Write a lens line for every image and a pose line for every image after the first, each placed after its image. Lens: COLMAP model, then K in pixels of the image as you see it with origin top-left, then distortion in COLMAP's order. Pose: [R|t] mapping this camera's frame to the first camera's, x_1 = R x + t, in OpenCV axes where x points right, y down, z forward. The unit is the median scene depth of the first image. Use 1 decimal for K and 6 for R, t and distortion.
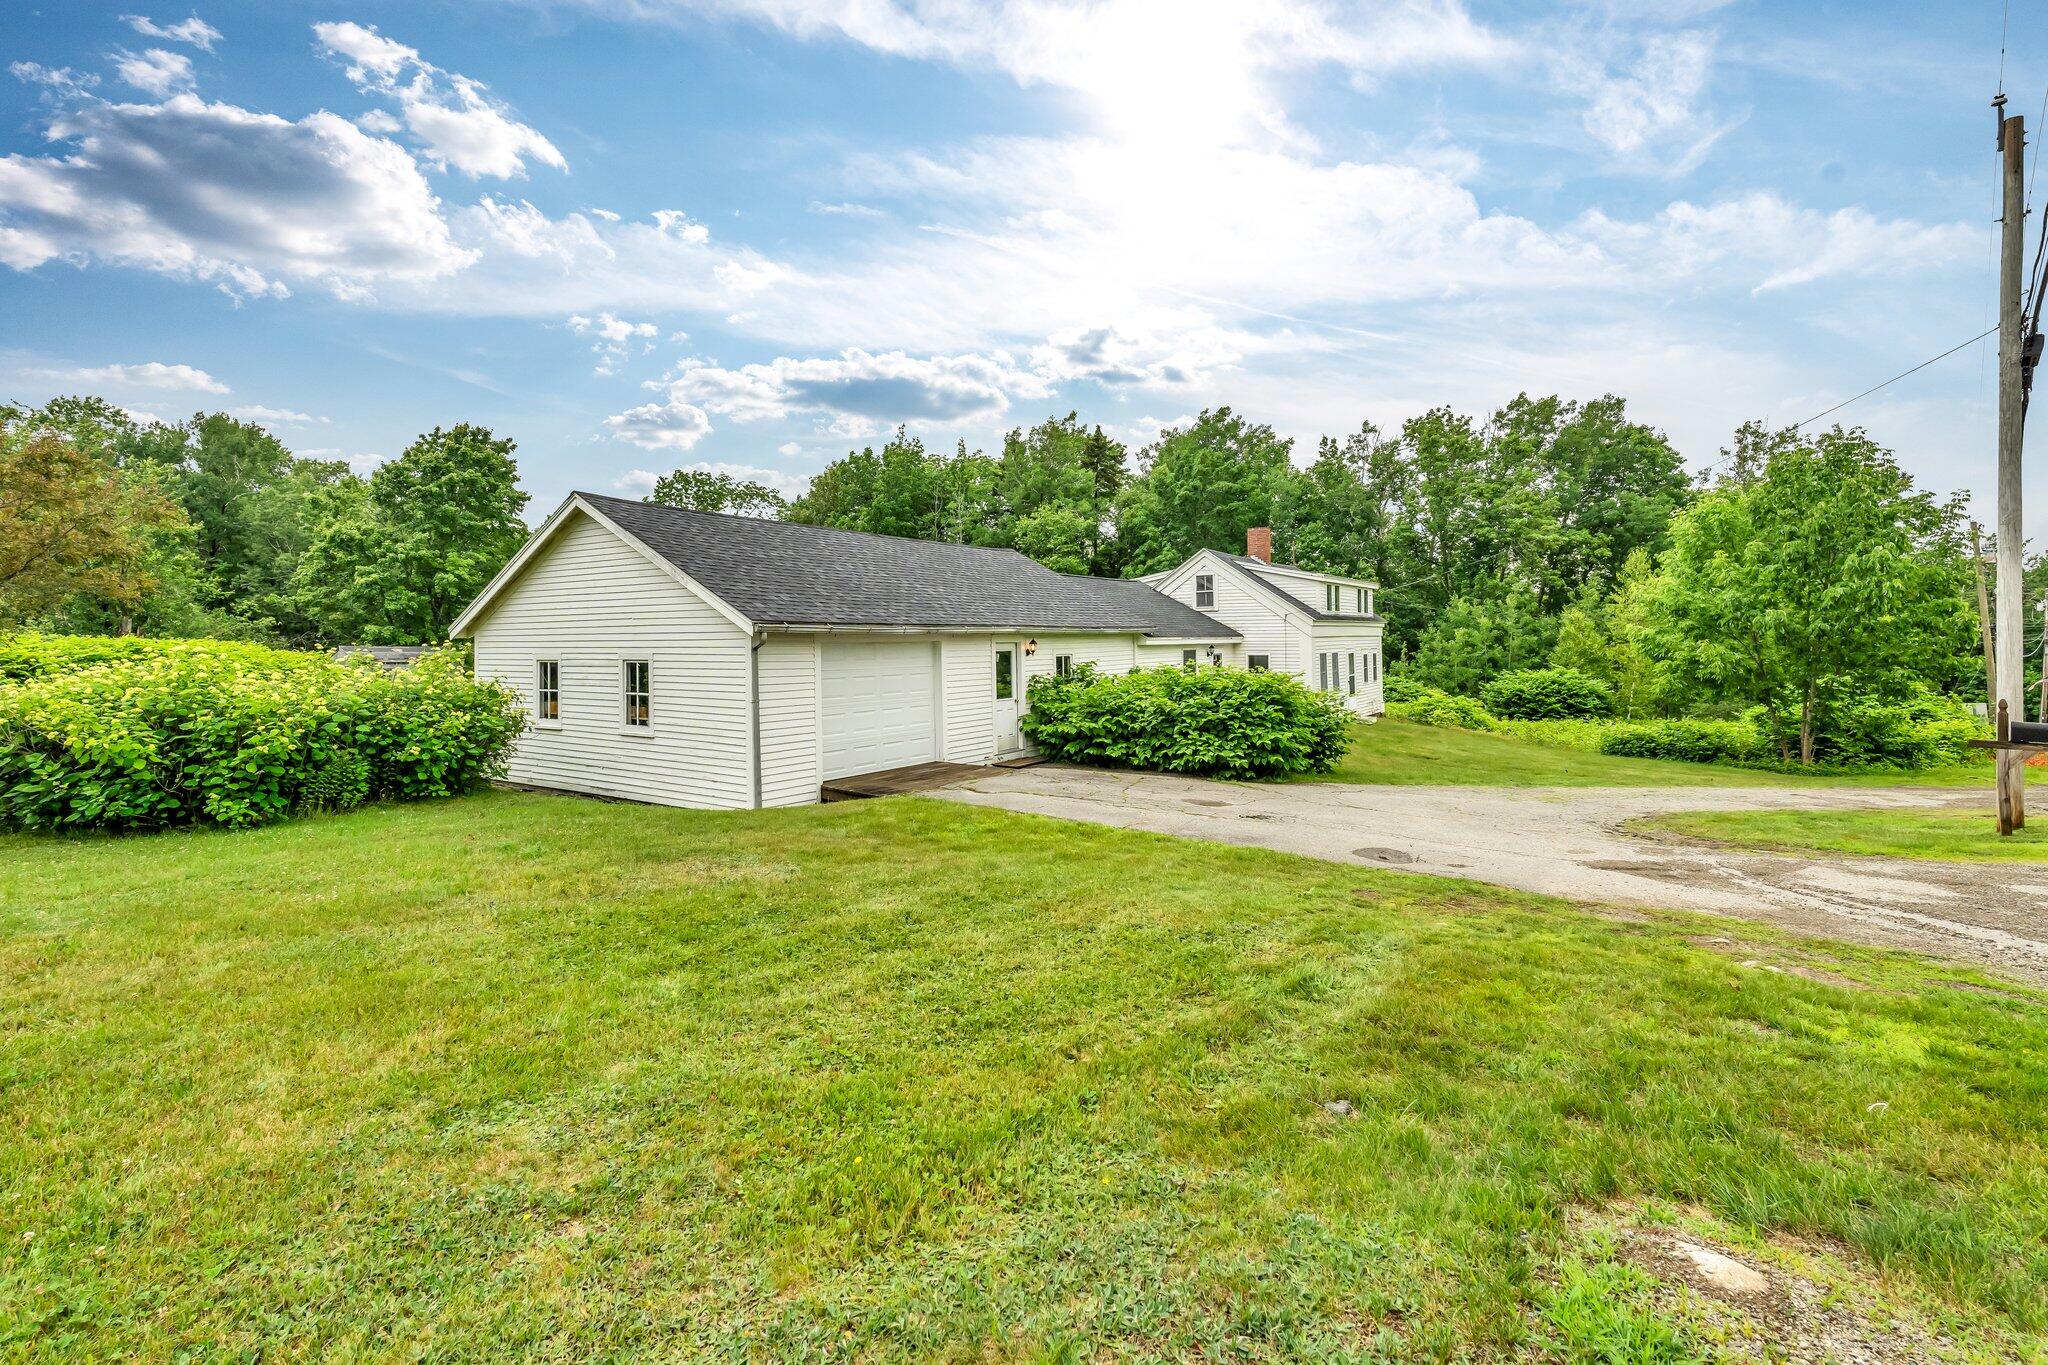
lens RADIAL K [[899.5, 0, 1023.4], [0, 899.5, 674.8], [0, 0, 1]] dist [-0.005696, 0.000455]
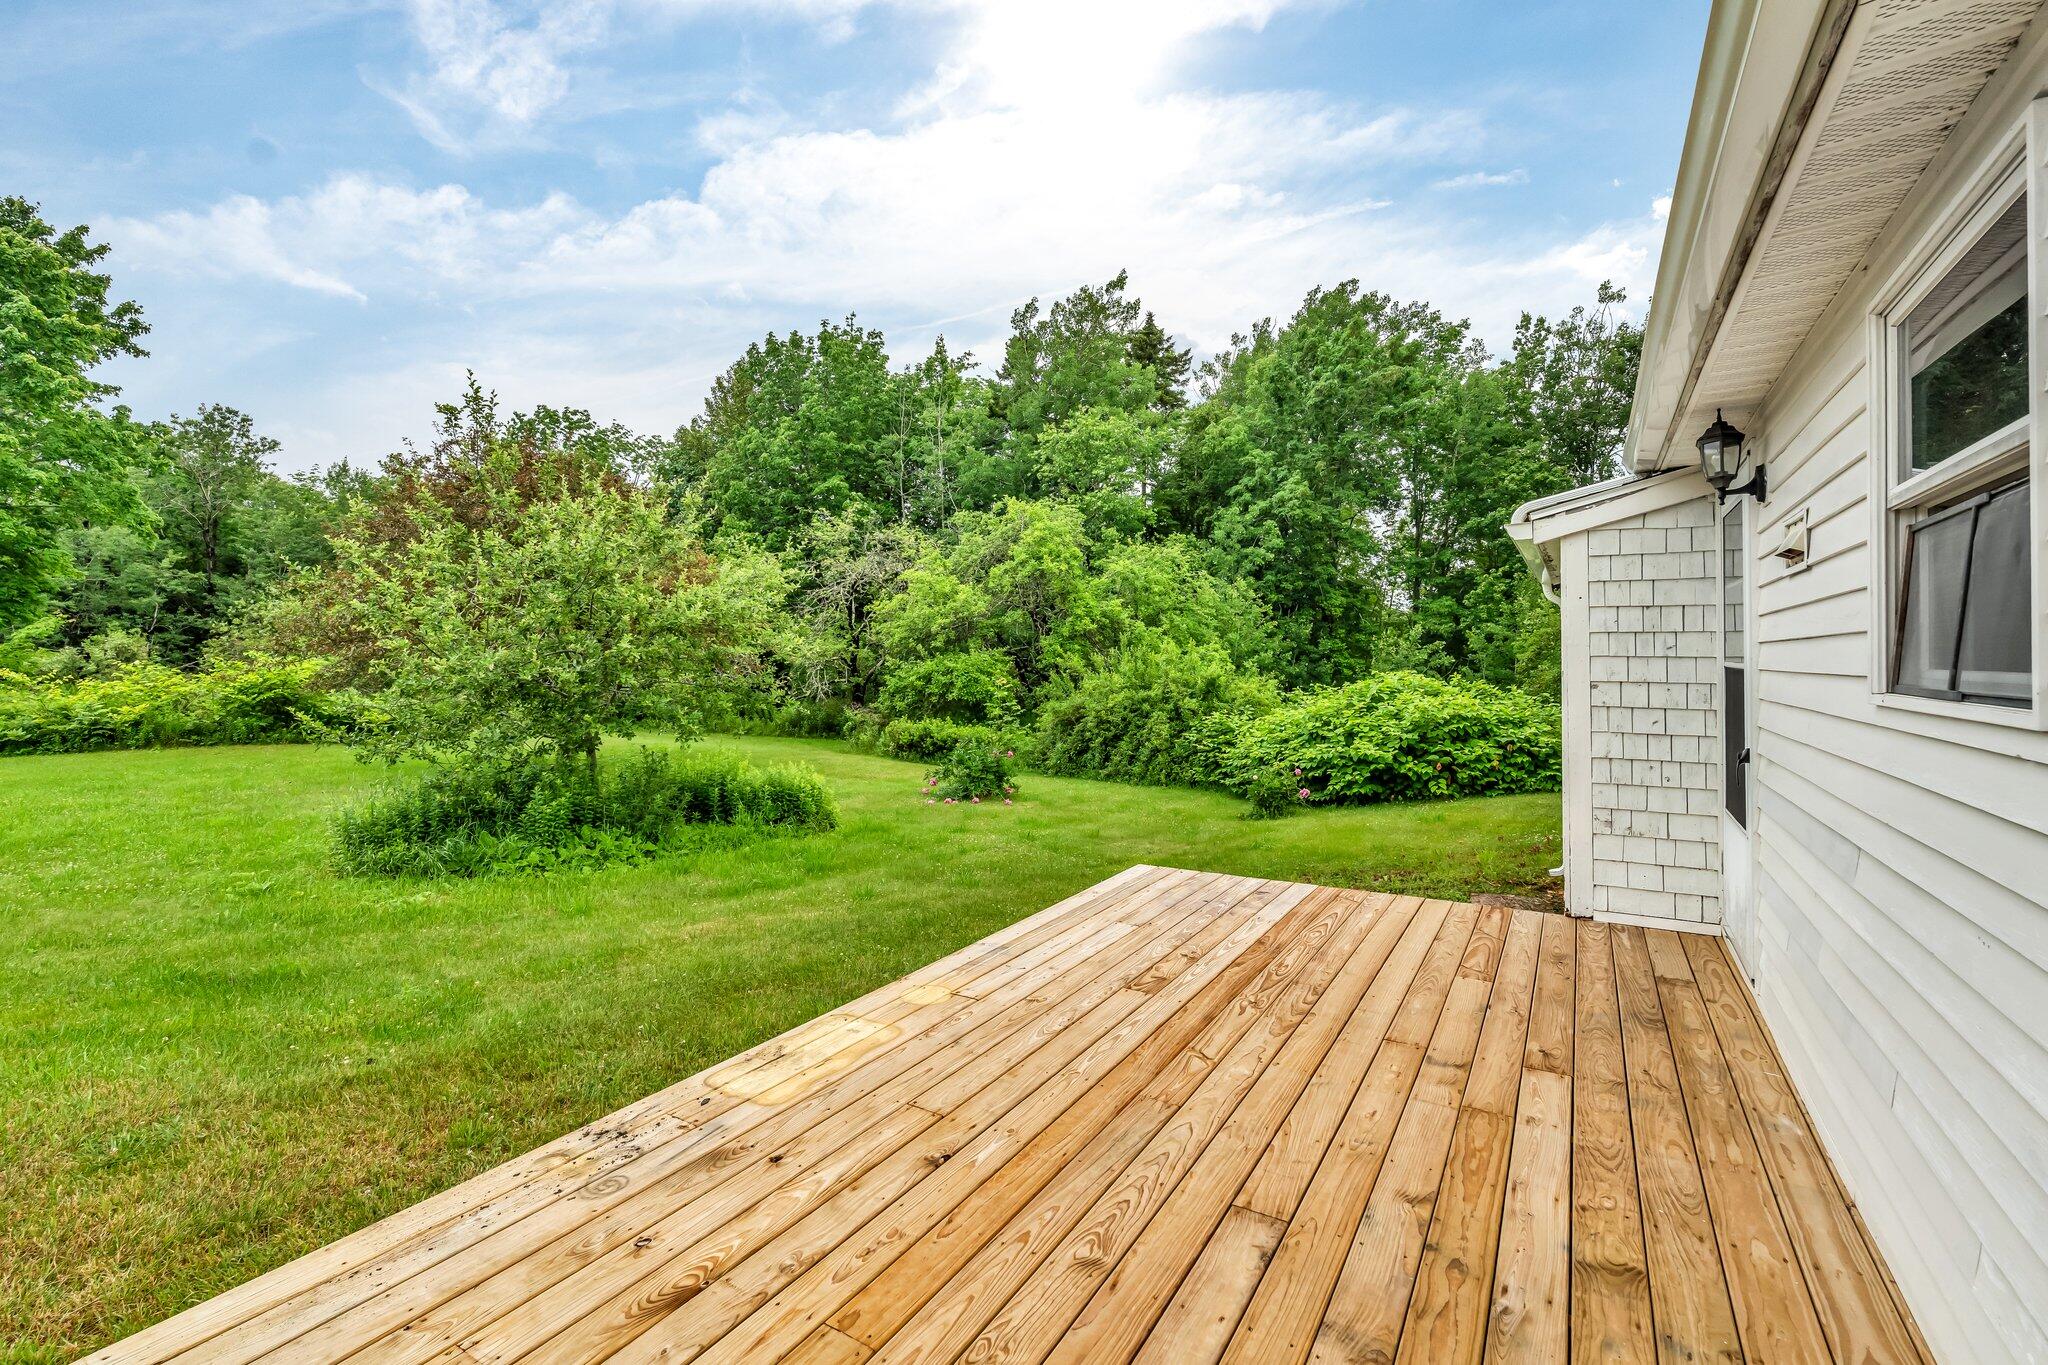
lens RADIAL K [[899.5, 0, 1014.0], [0, 899.5, 675.2], [0, 0, 1]] dist [-0.005696, 0.000455]
pose [[0.999184, 0.007493, 0.039677, -0.042889], [-0.006798, 0.999822, -0.017621, 0.000802], [-0.039802, 0.017337, 0.999057, 0.371706]]
